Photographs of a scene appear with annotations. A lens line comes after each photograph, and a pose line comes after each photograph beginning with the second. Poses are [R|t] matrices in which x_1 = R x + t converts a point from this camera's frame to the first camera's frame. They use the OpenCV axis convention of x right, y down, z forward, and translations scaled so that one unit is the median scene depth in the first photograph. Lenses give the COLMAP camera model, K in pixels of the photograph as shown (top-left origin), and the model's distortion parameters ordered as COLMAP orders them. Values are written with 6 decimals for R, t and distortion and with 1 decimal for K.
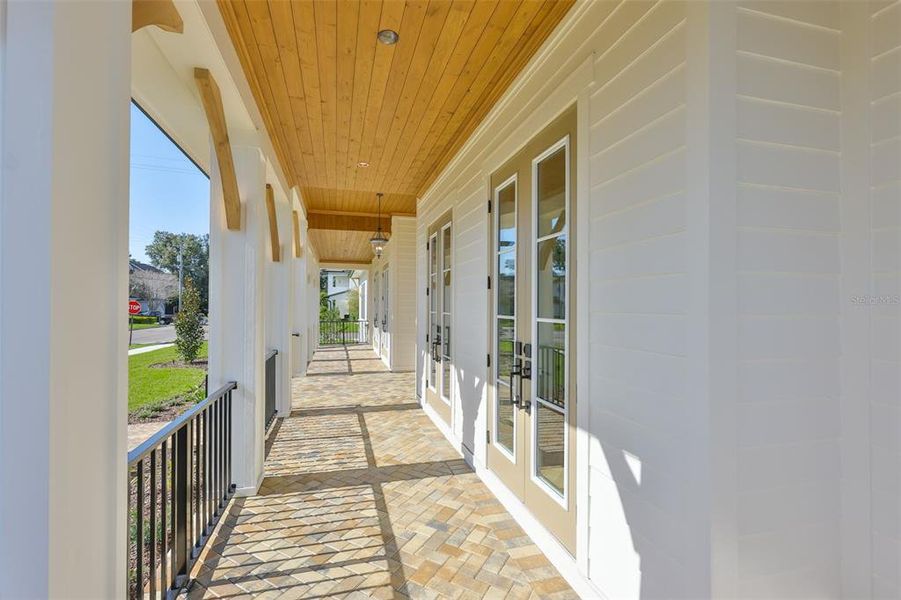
lens RADIAL K [[409.5, 0, 456.4], [0, 409.5, 304.9], [0, 0, 1]] dist [0.001311, 0.000428]
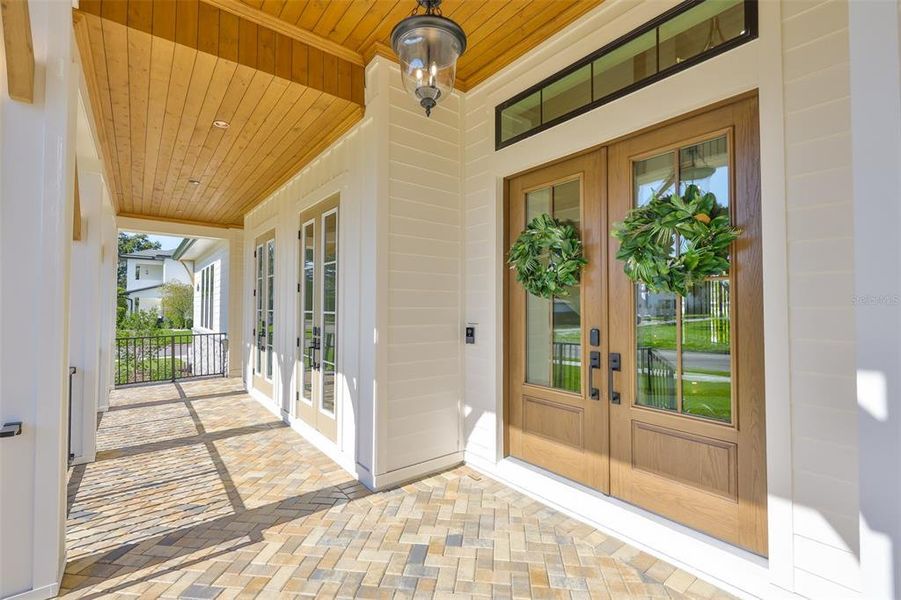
lens RADIAL K [[409.5, 0, 443.9], [0, 409.5, 296.7], [0, 0, 1]] dist [0.001311, 0.000428]
pose [[0.938723, 0.007428, 0.344592, 0.061839], [-0.001250, 0.999835, -0.018147, 0.001487], [-0.344669, 0.016604, 0.938577, -0.511938]]
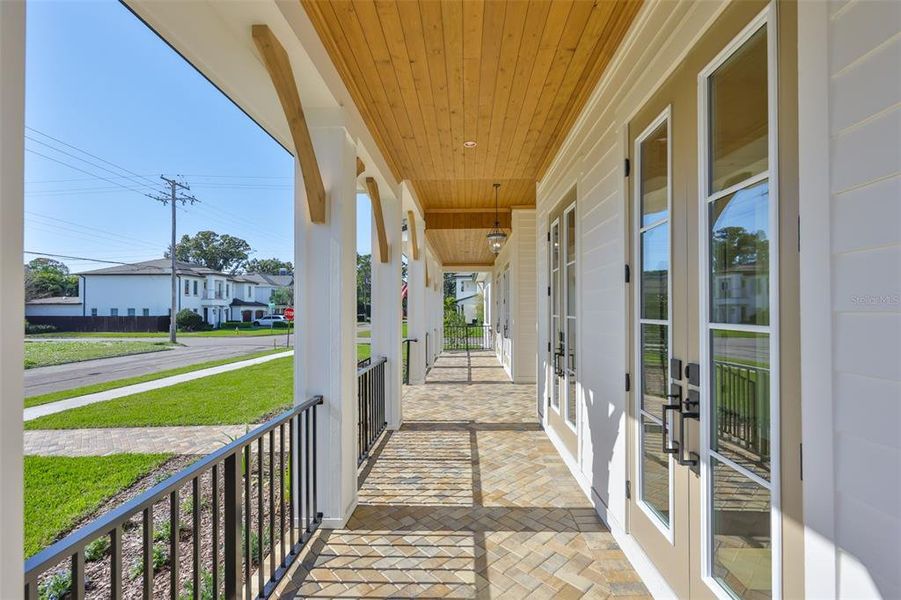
lens RADIAL K [[434.4, 0, 467.8], [0, 434.4, 309.3], [0, 0, 1]] dist [0.001707, -0.001009]
pose [[0.963211, -0.009546, -0.268577, 0.014302], [0.009900, 0.999951, -0.000038, 0.005417], [0.268564, -0.002622, 0.963258, 0.192529]]
